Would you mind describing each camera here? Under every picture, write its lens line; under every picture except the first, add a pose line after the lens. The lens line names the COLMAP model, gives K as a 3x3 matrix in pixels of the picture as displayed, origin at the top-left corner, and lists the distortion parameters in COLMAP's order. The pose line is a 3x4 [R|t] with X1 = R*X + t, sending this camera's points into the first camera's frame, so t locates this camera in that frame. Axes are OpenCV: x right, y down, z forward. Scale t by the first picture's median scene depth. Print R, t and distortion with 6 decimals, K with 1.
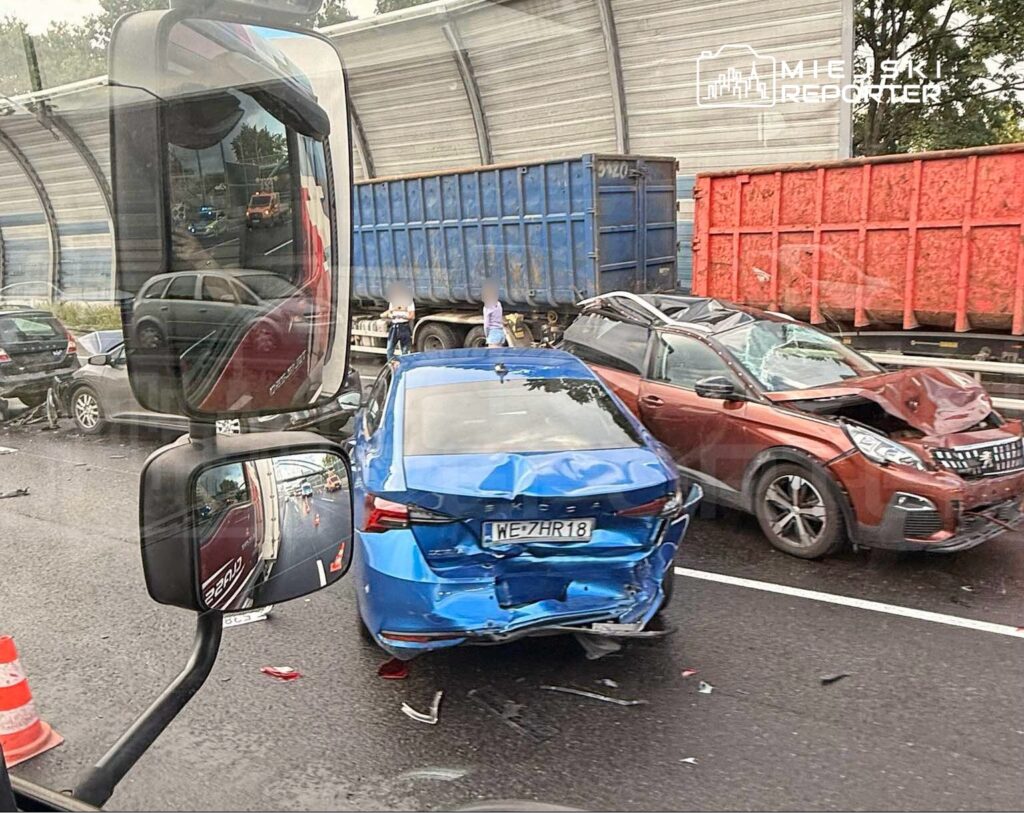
lens RADIAL K [[838.5, 0, 510.0], [0, 838.5, 361.1], [0, 0, 1]] dist [-0.013441, -0.005851]
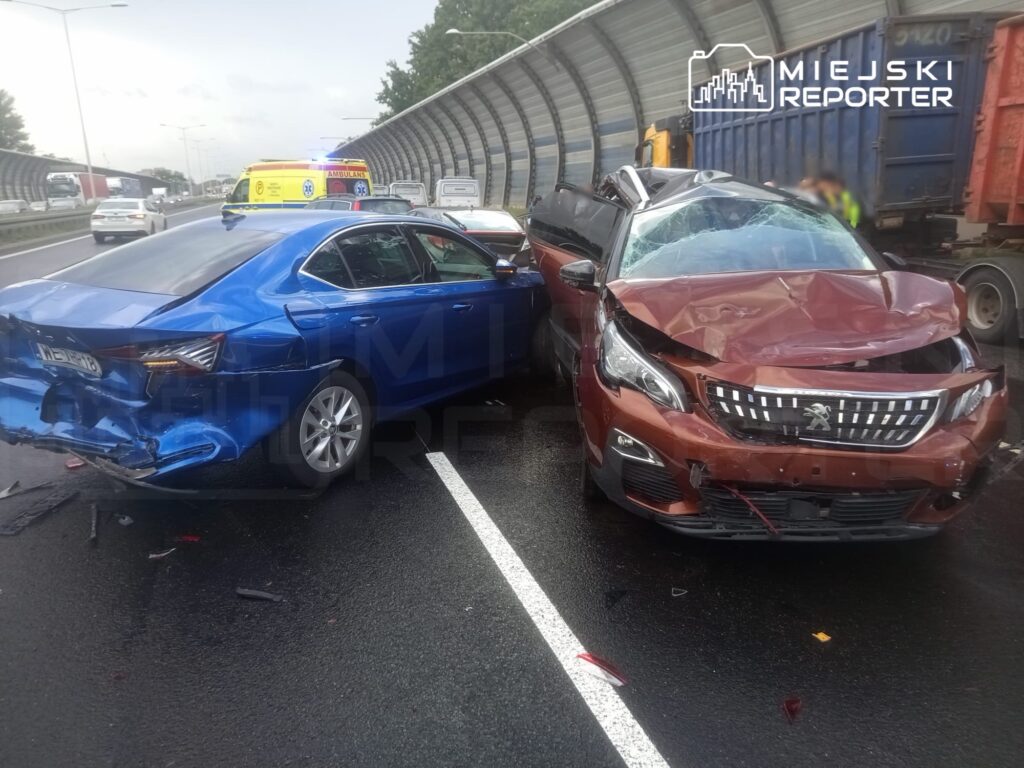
lens RADIAL K [[707.2, 0, 512.0], [0, 707.2, 384.0], [0, 0, 1]] dist [0.034823, -0.053076]
pose [[0.770015, 0.177579, -0.612815, 0.712819], [-0.079955, 0.979772, 0.183450, 0.018093], [0.632996, -0.092262, 0.768638, 0.467299]]
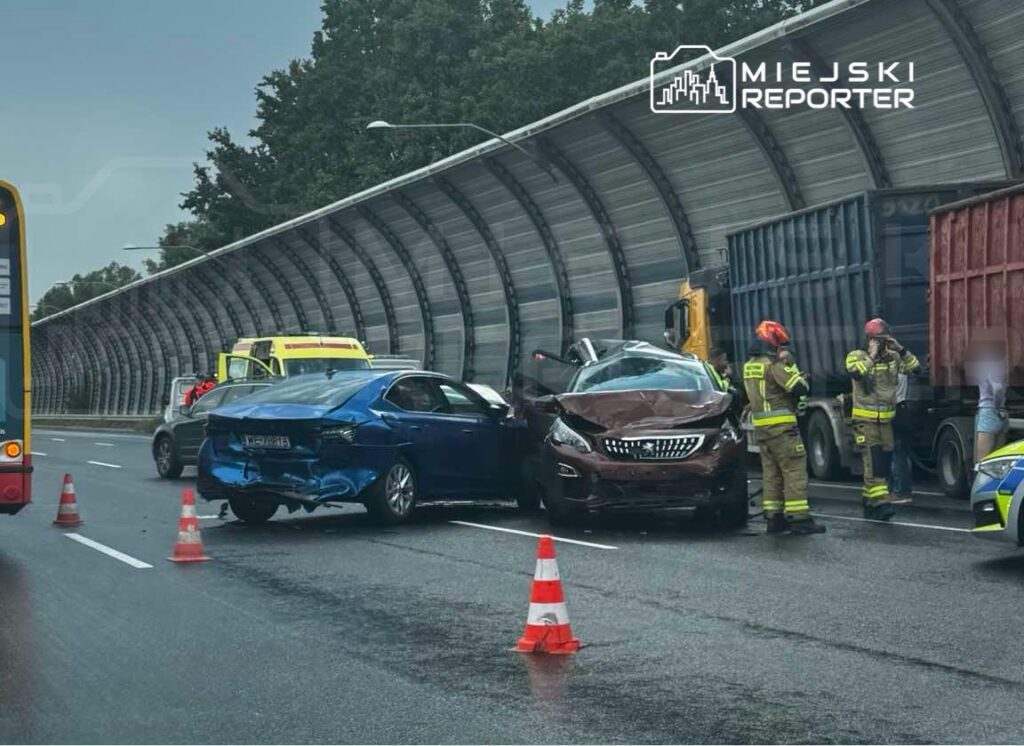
lens RADIAL K [[1852.5, 0, 486.2], [0, 1852.5, 374.7], [0, 0, 1]] dist [0.182885, -0.023447]
pose [[0.777801, -0.004342, -0.628495, 2.211351], [-0.068809, 0.993377, -0.092019, 0.288382], [0.624732, 0.114818, 0.772351, -1.430687]]
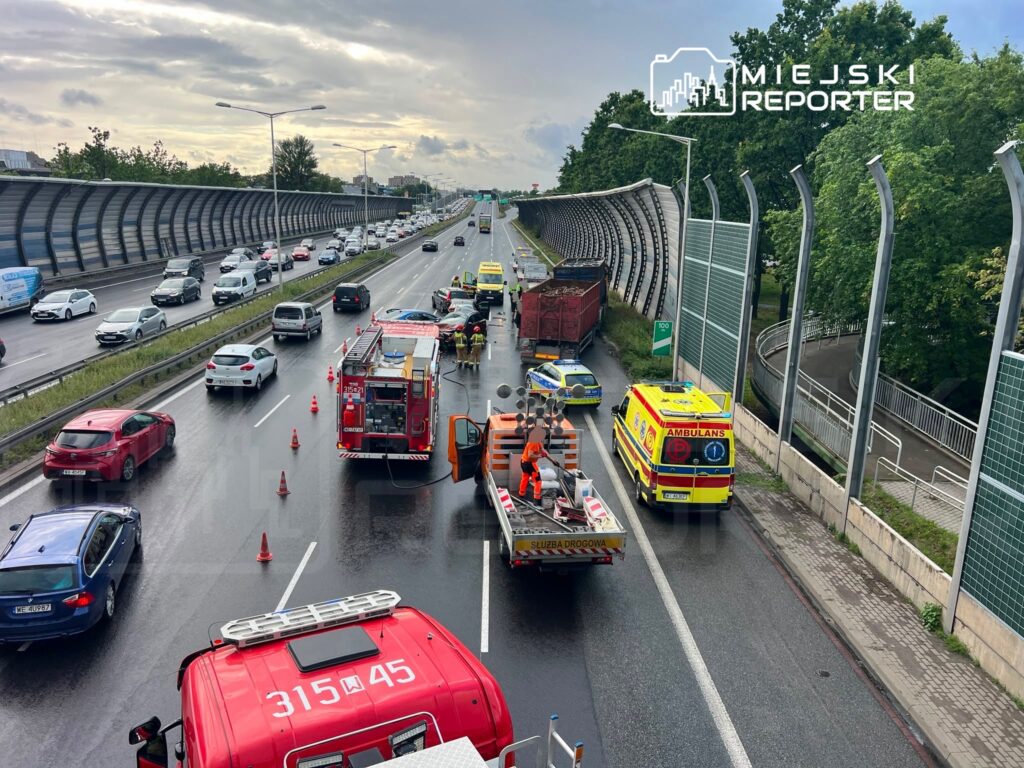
lens RADIAL K [[767.2, 0, 512.0], [0, 767.2, 384.0], [0, 0, 1]] dist [0.169949, 0.000592]
pose [[0.531277, 0.234728, -0.814031, 6.448232], [-0.146696, 0.971825, 0.184488, -0.798621], [0.834401, 0.021401, 0.550742, -2.158246]]
